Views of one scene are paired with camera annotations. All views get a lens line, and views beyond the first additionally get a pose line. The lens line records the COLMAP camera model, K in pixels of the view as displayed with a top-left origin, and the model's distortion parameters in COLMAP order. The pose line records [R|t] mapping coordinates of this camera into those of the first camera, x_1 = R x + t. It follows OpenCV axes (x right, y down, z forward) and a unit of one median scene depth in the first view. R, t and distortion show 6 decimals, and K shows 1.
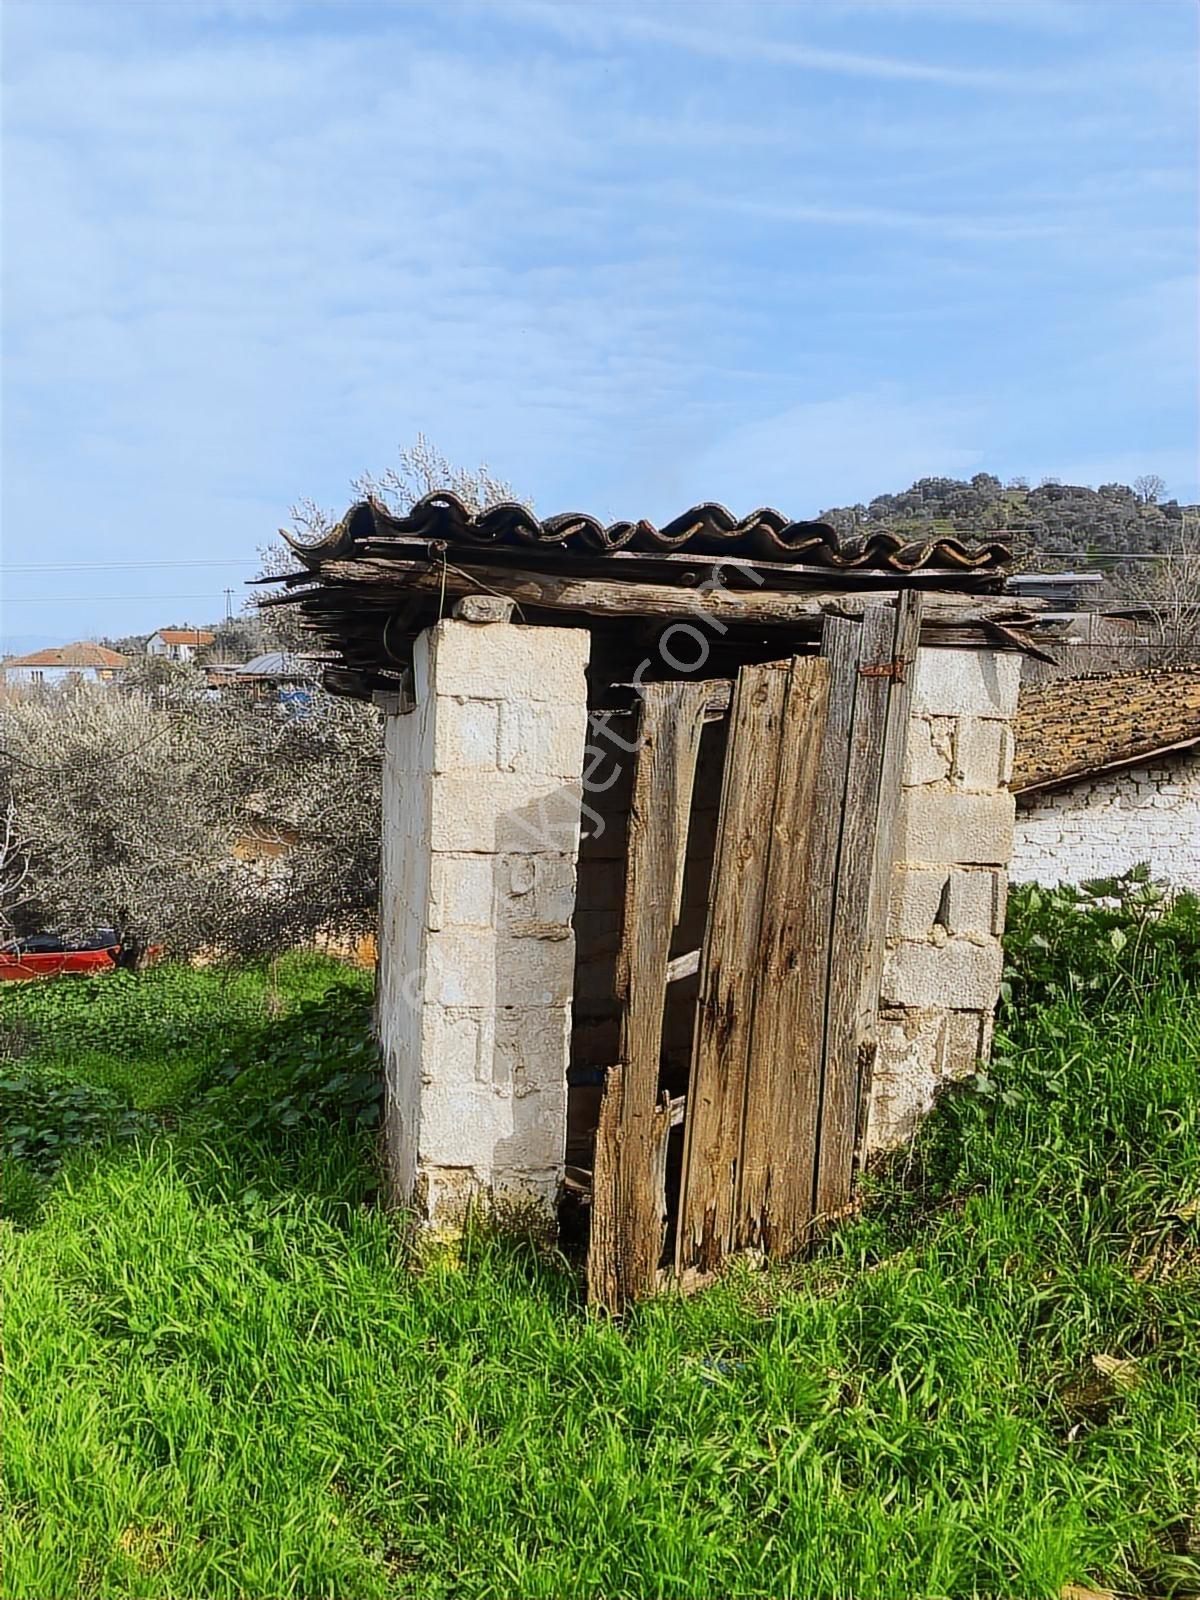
lens RADIAL K [[1214.4, 0, 600.0], [0, 1214.4, 800.0], [0, 0, 1]] dist [0.003857, -0.000071]
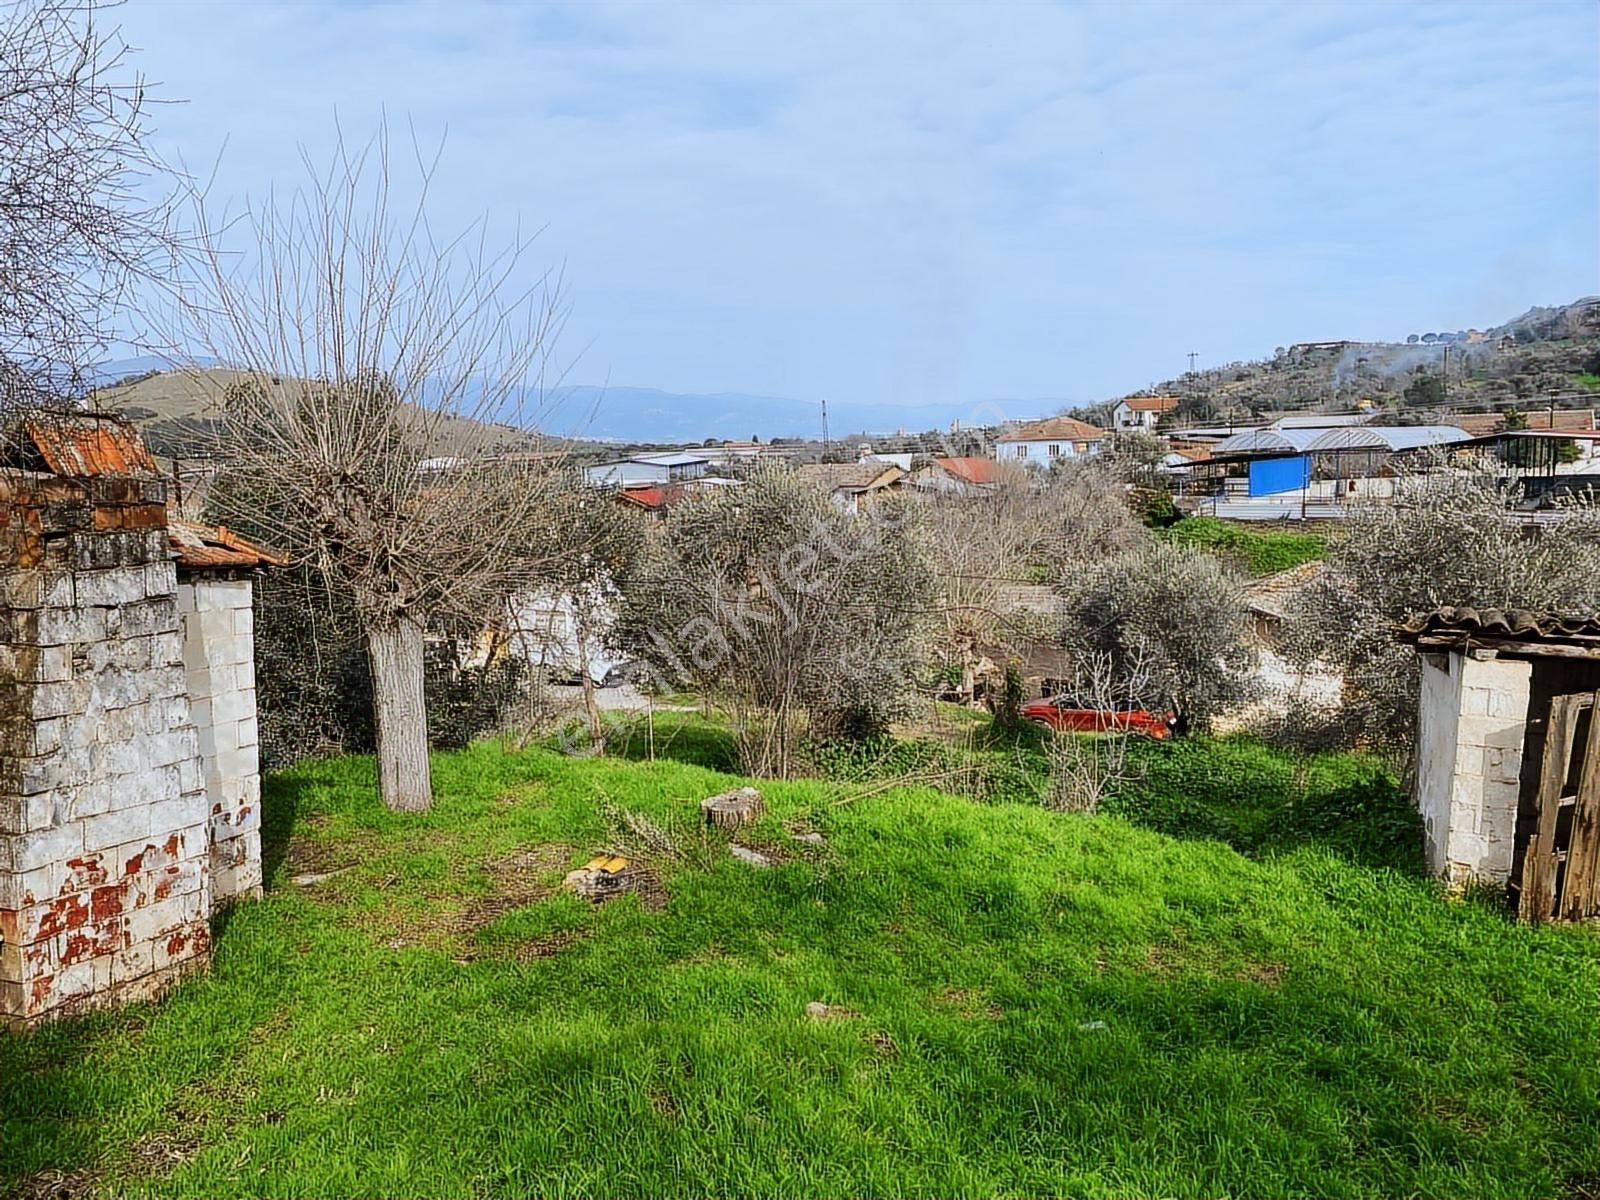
lens RADIAL K [[1214.4, 0, 766.4], [0, 1214.4, 608.6], [0, 0, 1]] dist [0.003857, -0.000071]
pose [[0.813779, 0.041045, -0.579723, 0.161812], [-0.012774, 0.998525, 0.052766, -0.379519], [0.581034, -0.035535, 0.813103, -2.041348]]
